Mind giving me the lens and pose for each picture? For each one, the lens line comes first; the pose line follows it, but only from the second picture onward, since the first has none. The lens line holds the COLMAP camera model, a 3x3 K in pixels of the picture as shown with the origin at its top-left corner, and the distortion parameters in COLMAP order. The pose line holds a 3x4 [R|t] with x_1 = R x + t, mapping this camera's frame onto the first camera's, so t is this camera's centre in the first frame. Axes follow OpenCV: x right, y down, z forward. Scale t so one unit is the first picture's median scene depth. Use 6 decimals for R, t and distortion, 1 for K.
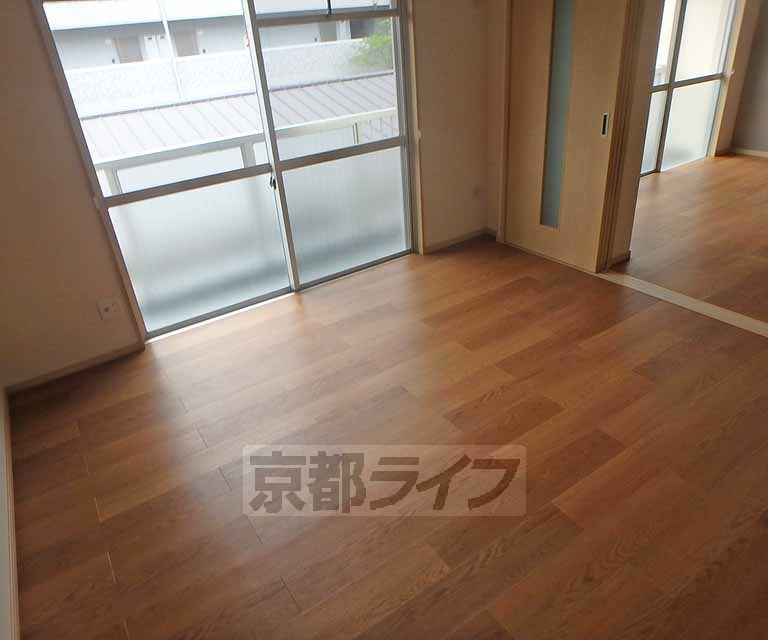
lens RADIAL K [[544.9, 0, 399.5], [0, 544.9, 307.1], [0, 0, 1]] dist [-0.026180, -0.001433]
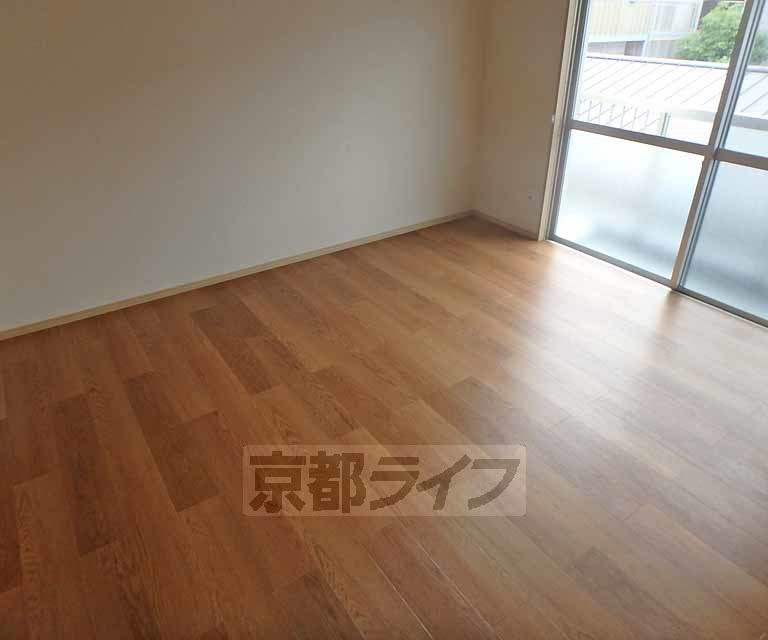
lens RADIAL K [[563.3, 0, 385.8], [0, 563.3, 295.5], [0, 0, 1]] dist [0.005558, 0.002833]
pose [[-0.003438, 0.524345, -0.851499, 0.837113], [-0.464837, 0.753079, 0.465616, -0.319436], [0.885390, 0.397409, 0.241146, 0.477514]]
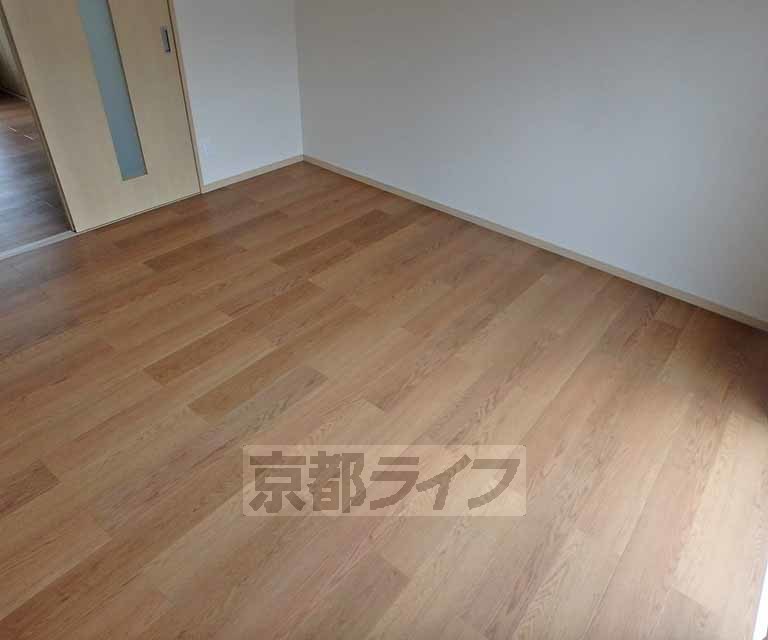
lens RADIAL K [[544.9, 0, 399.5], [0, 544.9, 307.1], [0, 0, 1]] dist [-0.026180, -0.001433]
pose [[-0.958903, 0.180181, -0.219180, 0.128664], [-0.117997, 0.449274, 0.885568, -0.625025], [0.258034, 0.875036, -0.409549, 1.181611]]
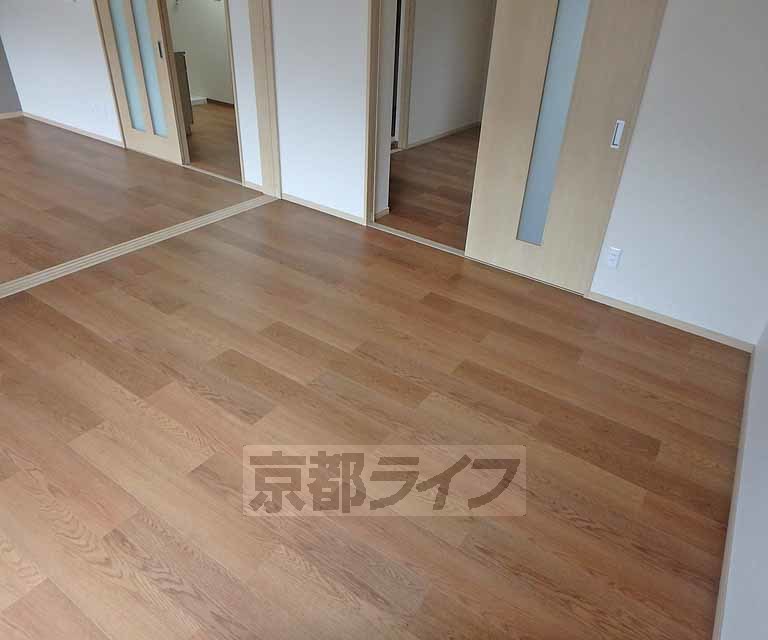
lens RADIAL K [[534.0, 0, 396.7], [0, 534.0, 319.5], [0, 0, 1]] dist [-0.005101, -0.001573]
pose [[-0.366286, -0.452235, 0.813214, -0.564436], [0.399833, 0.712661, 0.576409, -0.289098], [-0.840219, 0.536281, -0.080219, 0.710186]]
